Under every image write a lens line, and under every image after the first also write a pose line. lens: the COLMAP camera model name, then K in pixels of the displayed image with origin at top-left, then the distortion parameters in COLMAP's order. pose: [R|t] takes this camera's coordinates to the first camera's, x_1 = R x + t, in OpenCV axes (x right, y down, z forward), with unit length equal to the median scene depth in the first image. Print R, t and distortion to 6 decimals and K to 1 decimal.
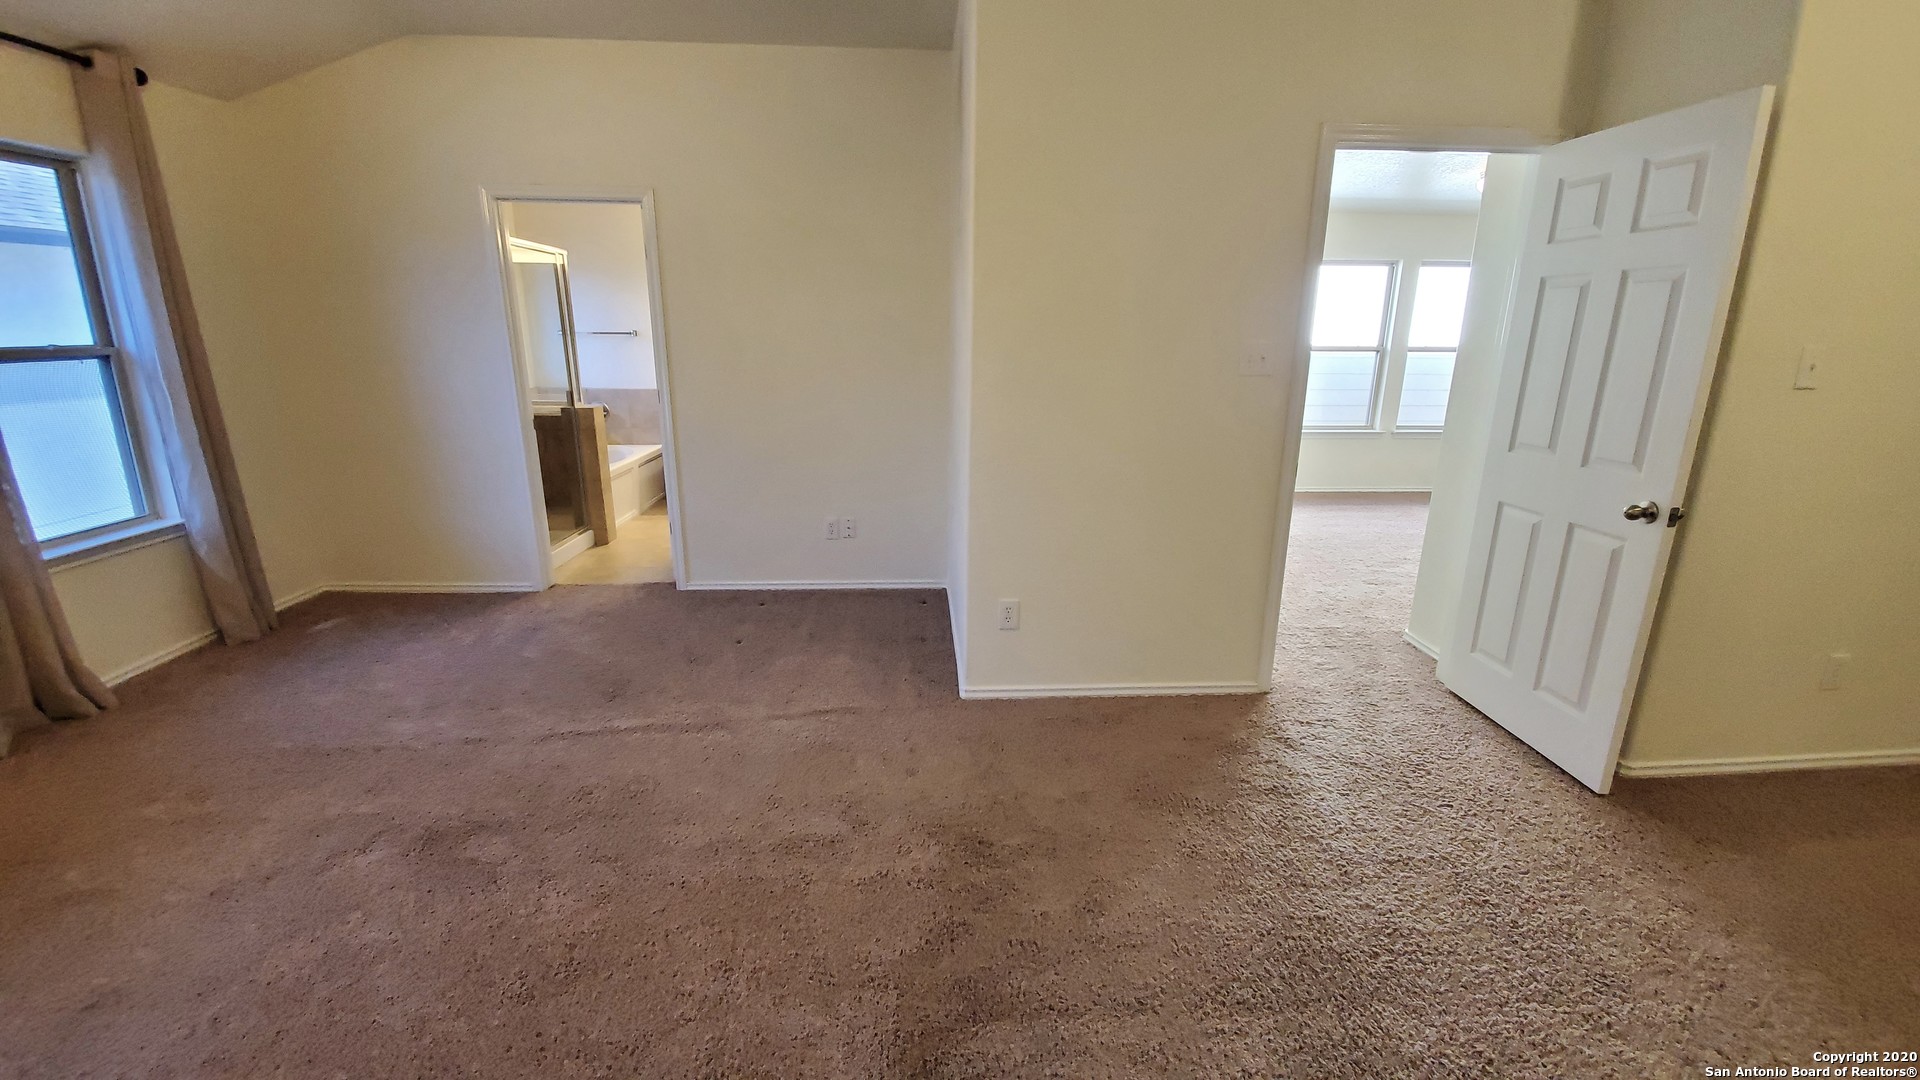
lens RADIAL K [[758.2, 0, 950.8], [0, 758.2, 532.1], [0, 0, 1]] dist [0.000204, -0.006680]
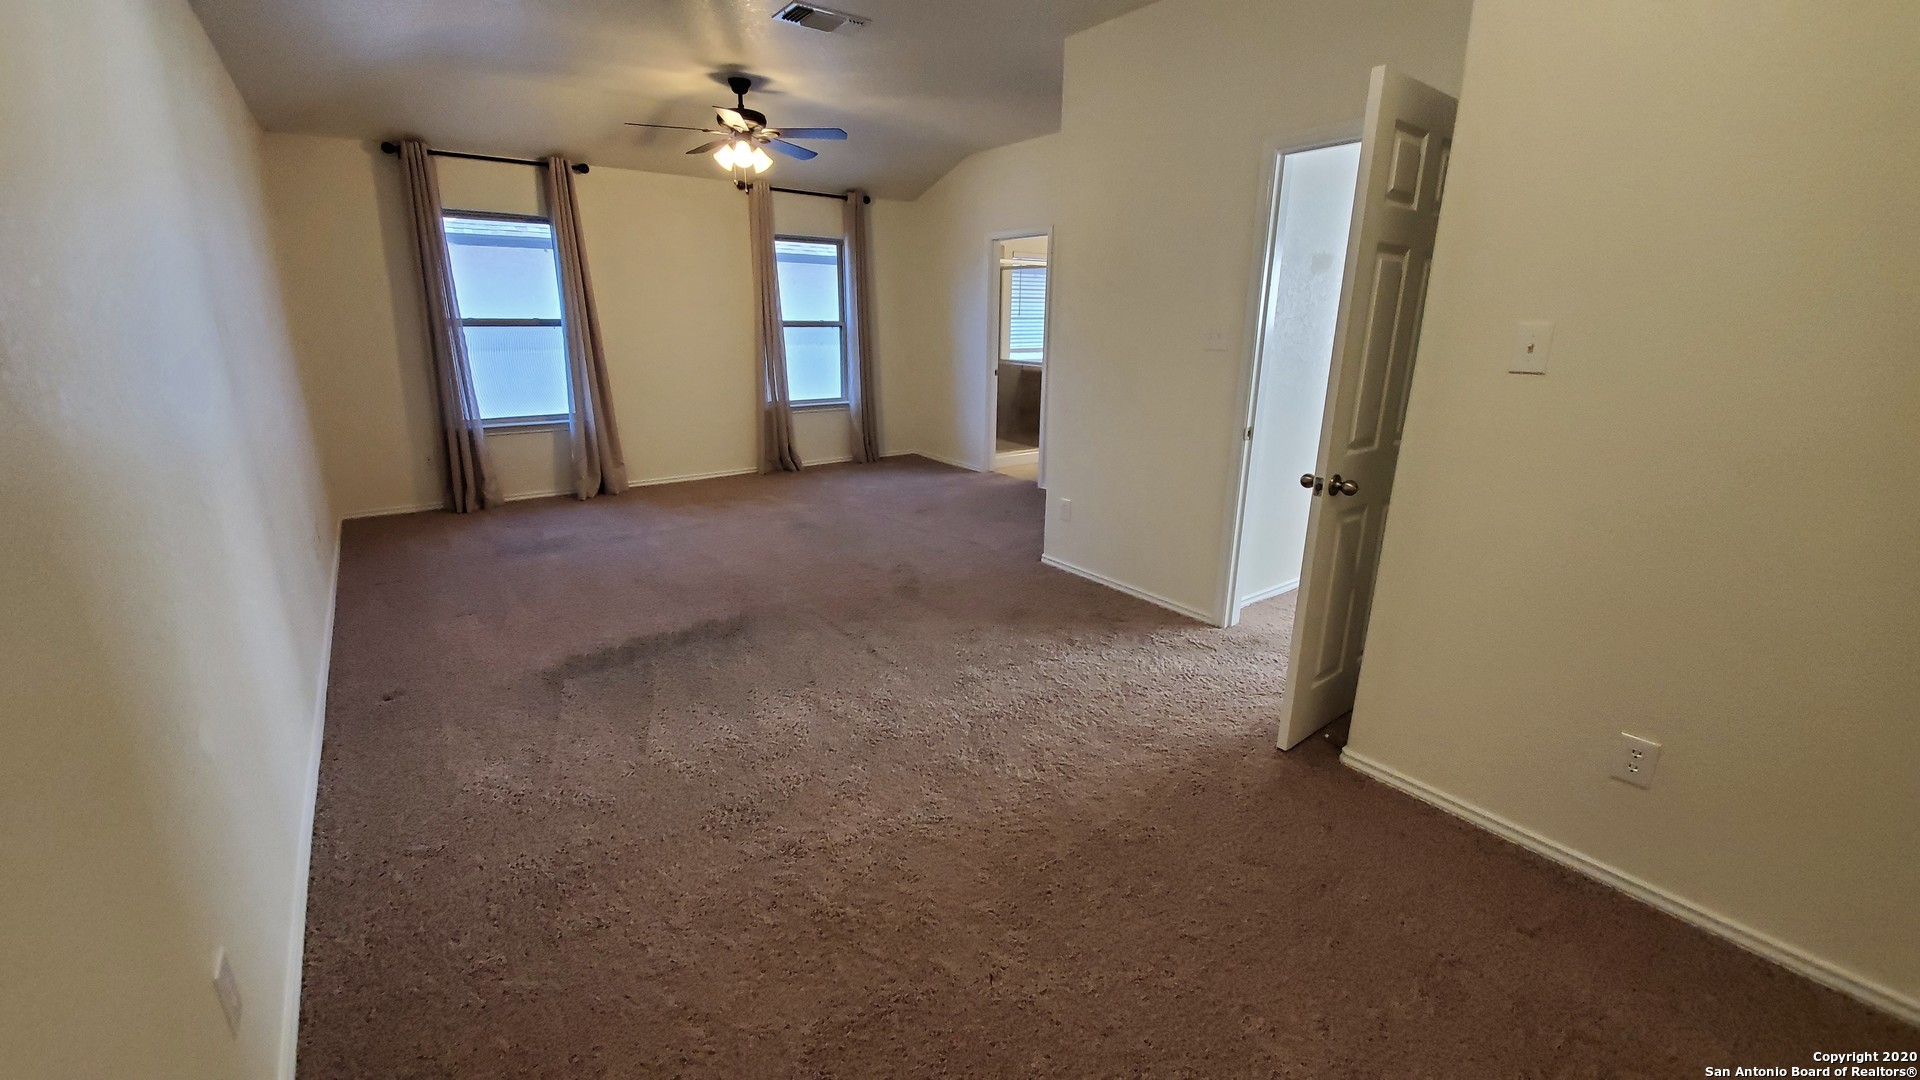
lens RADIAL K [[758.2, 0, 950.8], [0, 758.2, 532.1], [0, 0, 1]] dist [0.000204, -0.006680]
pose [[0.553921, 0.227235, -0.800959, 1.049720], [-0.216675, 0.968228, 0.124844, 0.014592], [0.803880, 0.104394, 0.585558, -0.018985]]
